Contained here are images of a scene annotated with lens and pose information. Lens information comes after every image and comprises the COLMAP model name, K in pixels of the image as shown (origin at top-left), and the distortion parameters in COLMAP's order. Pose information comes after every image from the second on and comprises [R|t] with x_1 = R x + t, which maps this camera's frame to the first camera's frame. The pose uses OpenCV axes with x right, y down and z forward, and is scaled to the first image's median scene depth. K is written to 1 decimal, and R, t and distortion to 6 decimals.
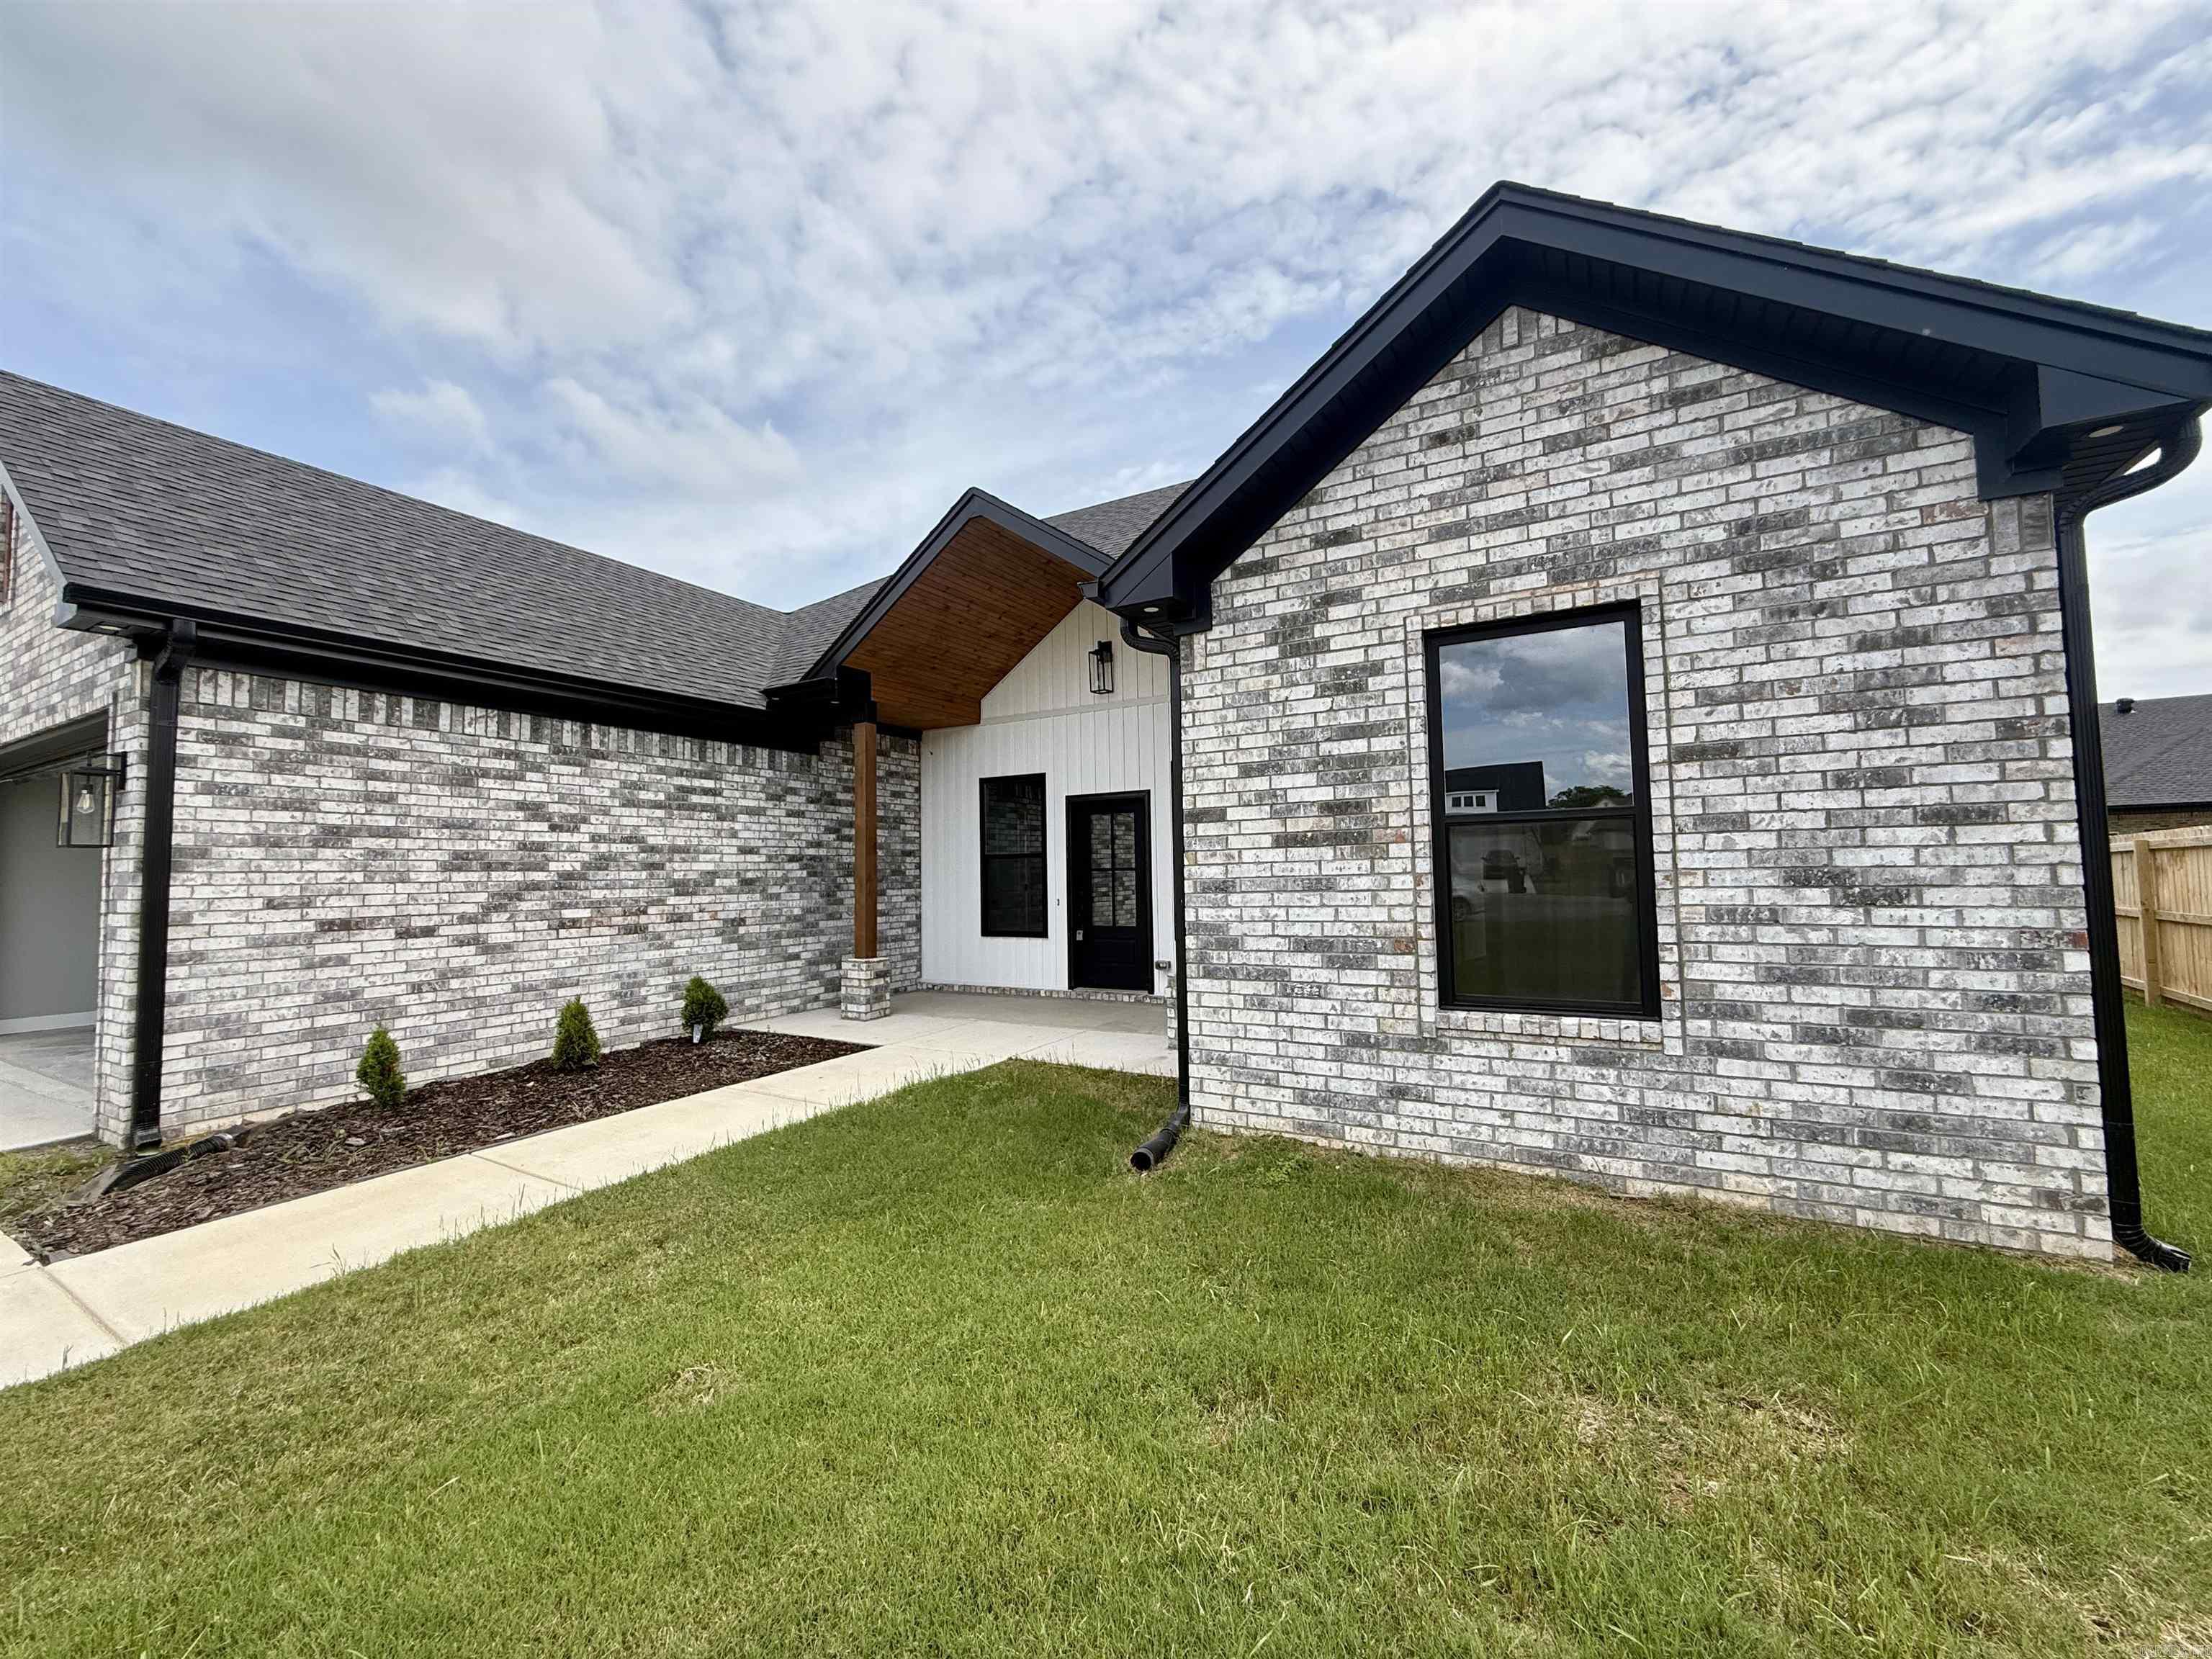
lens RADIAL K [[892.3, 0, 1105.9], [0, 892.3, 829.2], [0, 0, 1]] dist [-0.002060, -0.000428]
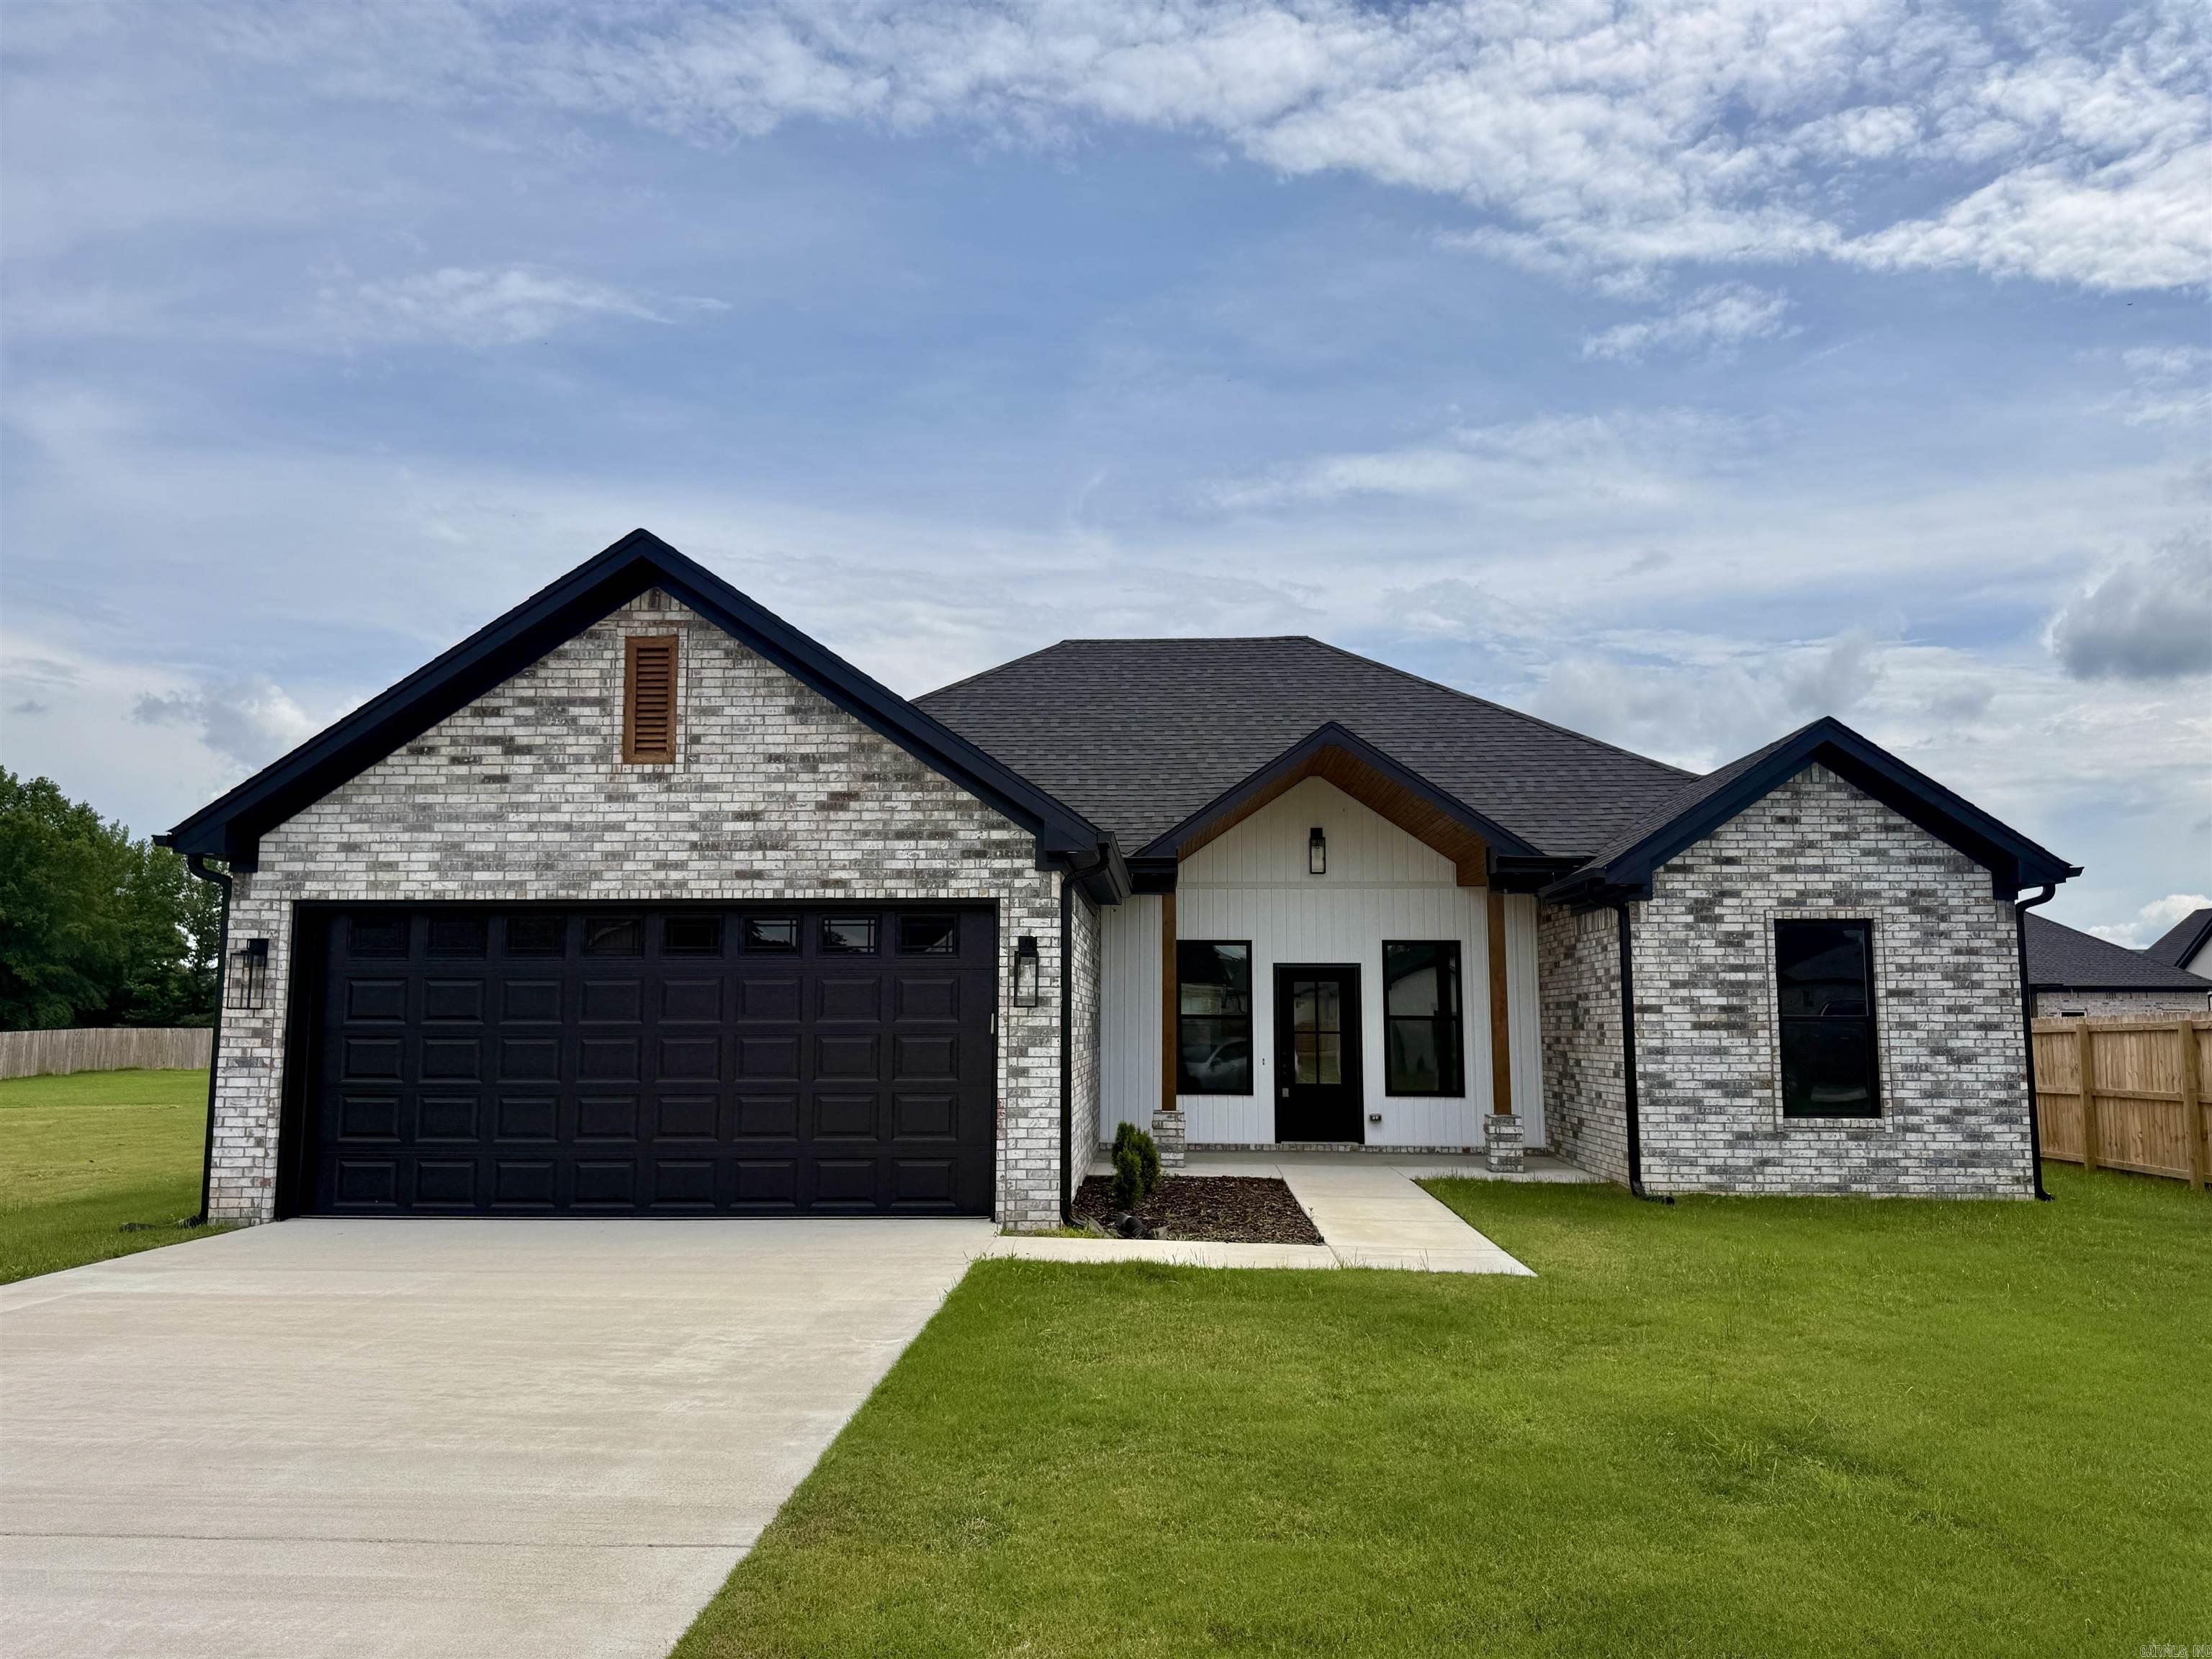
lens RADIAL K [[1551.9, 0, 1104.1], [0, 1551.9, 830.2], [0, 0, 1]] dist [-0.014214, -0.012304]
pose [[0.896045, 0.076713, 0.437285, -2.458212], [-0.044707, 0.995543, -0.083040, -0.073158], [-0.441706, 0.054857, 0.895481, -1.383037]]
